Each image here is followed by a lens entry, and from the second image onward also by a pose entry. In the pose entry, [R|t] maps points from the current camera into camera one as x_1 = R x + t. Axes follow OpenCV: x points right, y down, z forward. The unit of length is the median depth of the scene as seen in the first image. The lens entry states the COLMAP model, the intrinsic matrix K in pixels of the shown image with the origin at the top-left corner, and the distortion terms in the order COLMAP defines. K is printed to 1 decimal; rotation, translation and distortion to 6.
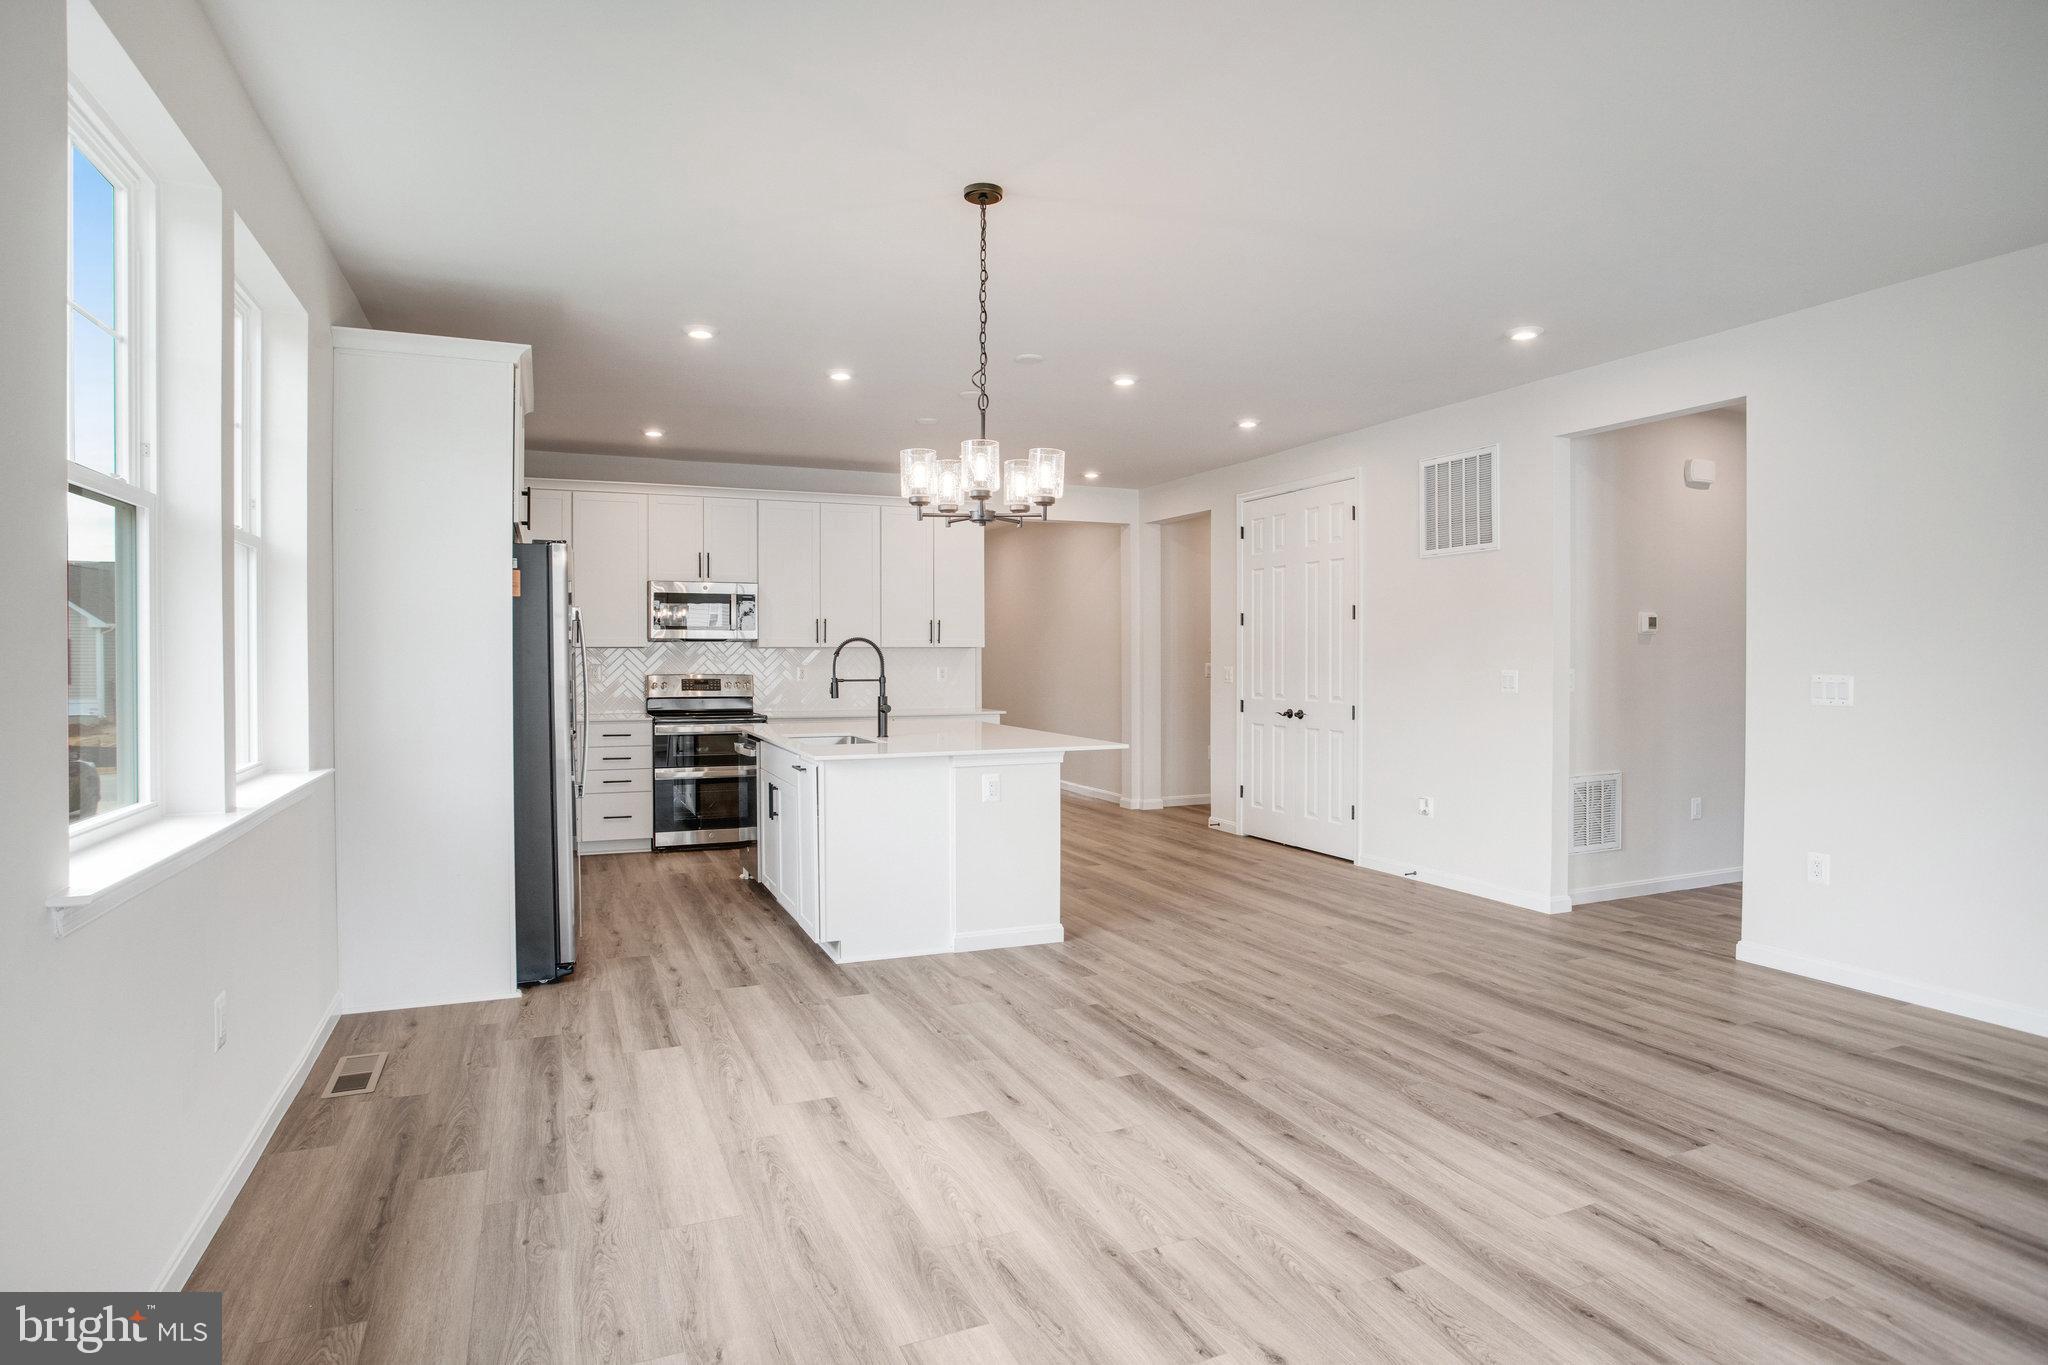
lens RADIAL K [[1092.0, 0, 1021.0], [0, 1092.0, 670.2], [0, 0, 1]] dist [-0.081479, 0.049974]
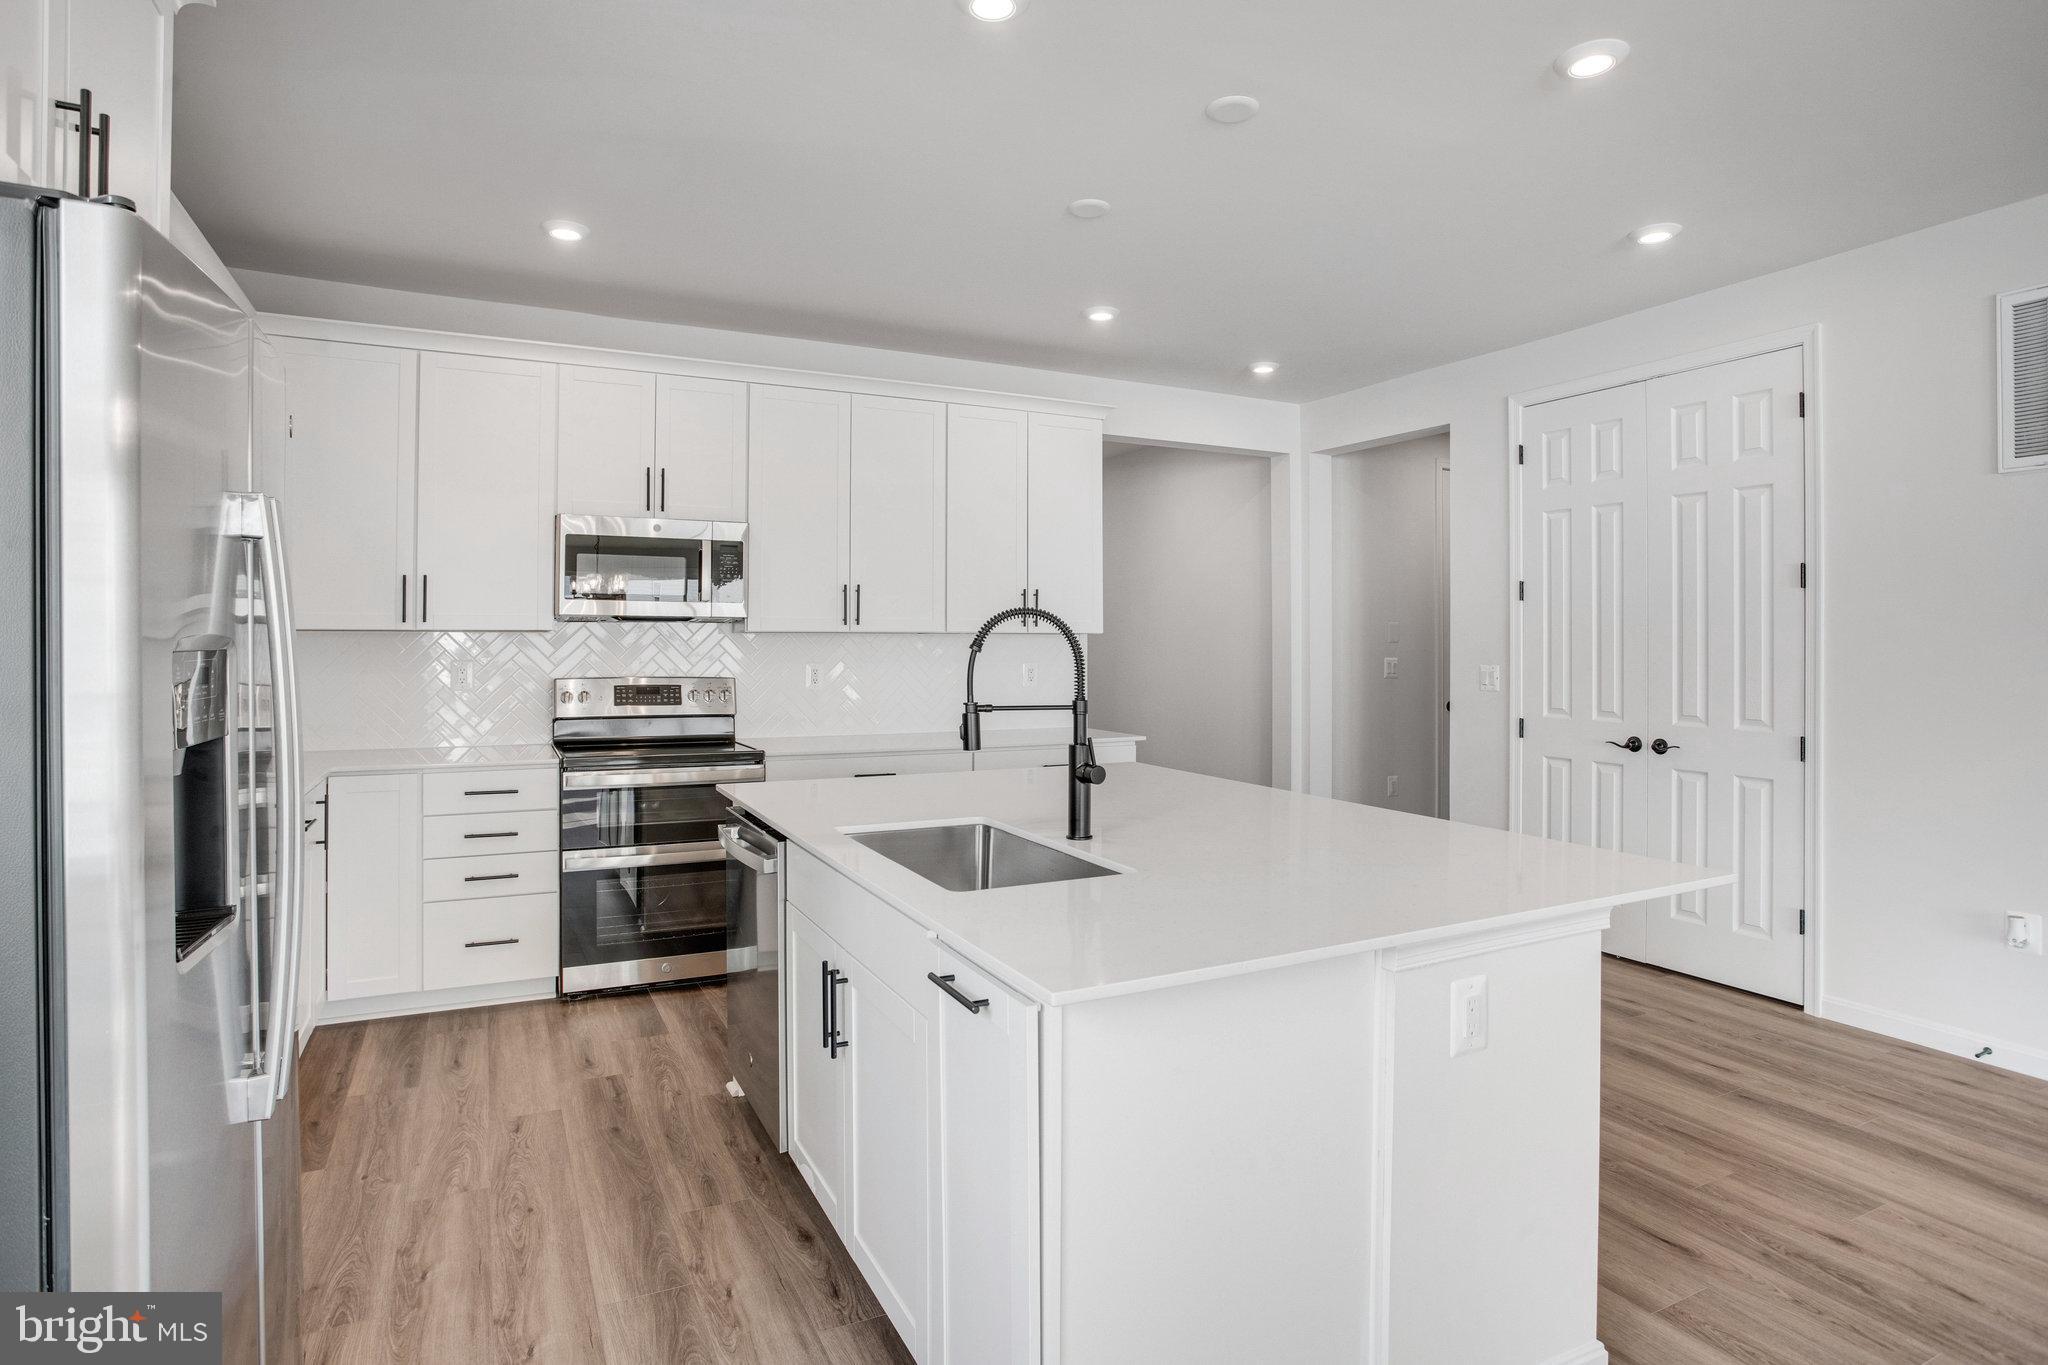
lens RADIAL K [[1079.4, 0, 1021.4], [0, 1079.4, 627.2], [0, 0, 1]] dist [-0.073872, 0.033956]
pose [[0.998418, 0.003702, 0.056107, -0.174010], [-0.002204, 0.999640, -0.026736, -0.011713], [-0.056186, 0.026570, 0.998067, 0.567845]]
